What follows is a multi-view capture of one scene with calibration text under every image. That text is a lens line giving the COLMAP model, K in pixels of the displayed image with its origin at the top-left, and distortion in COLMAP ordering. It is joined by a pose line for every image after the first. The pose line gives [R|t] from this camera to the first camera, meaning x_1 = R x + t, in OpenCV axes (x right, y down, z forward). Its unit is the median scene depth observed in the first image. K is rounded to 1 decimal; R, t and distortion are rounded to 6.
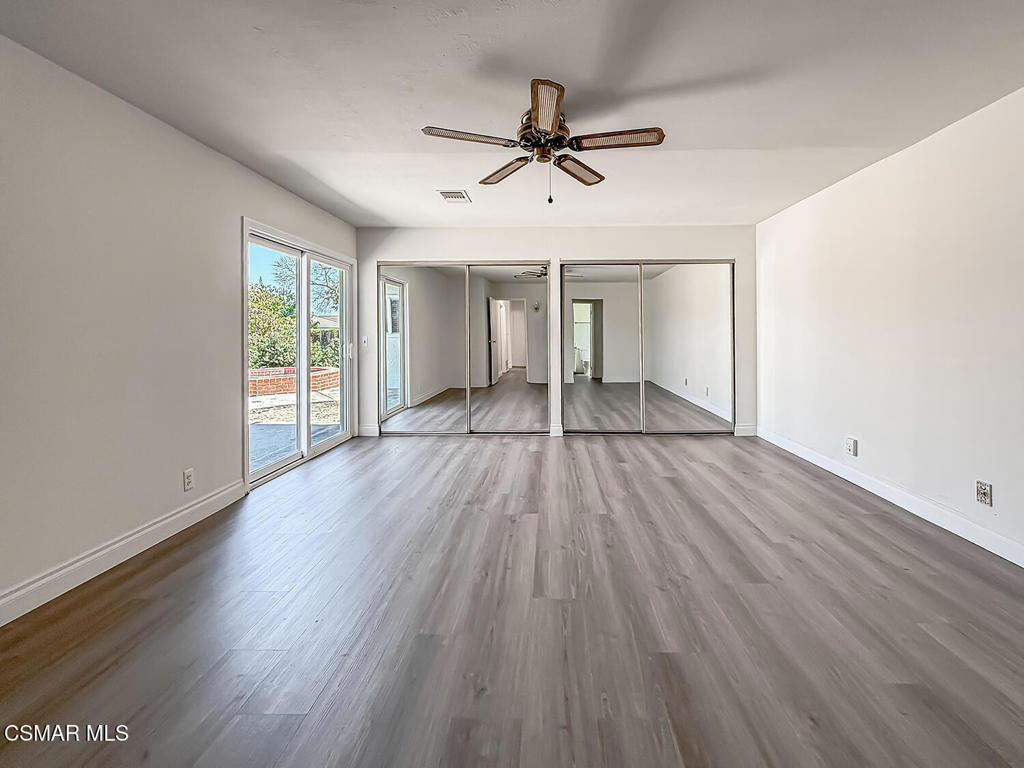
lens RADIAL K [[434.1, 0, 539.2], [0, 434.1, 335.3], [0, 0, 1]] dist [-0.008361, -0.000242]
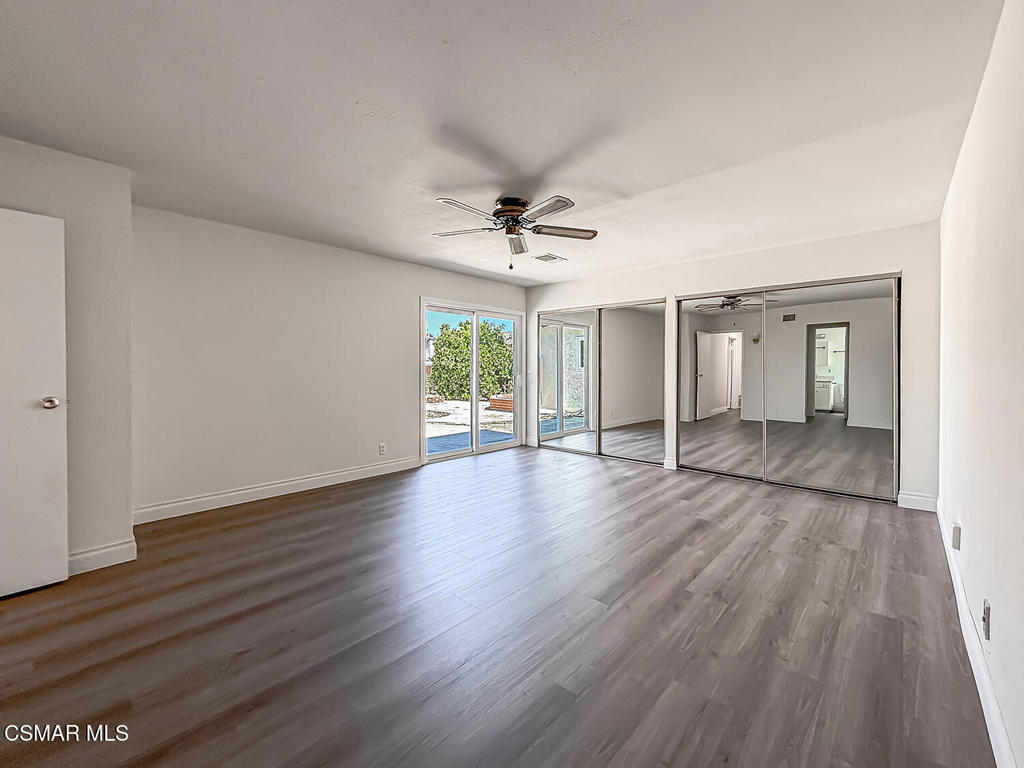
lens RADIAL K [[419.4, 0, 535.0], [0, 419.4, 370.5], [0, 0, 1]] dist [0.003278, -0.000012]
pose [[0.768637, 0.009263, -0.639618, 0.772244], [-0.006648, 0.999957, 0.006493, -0.007342], [0.639651, -0.000739, 0.768665, 0.064148]]
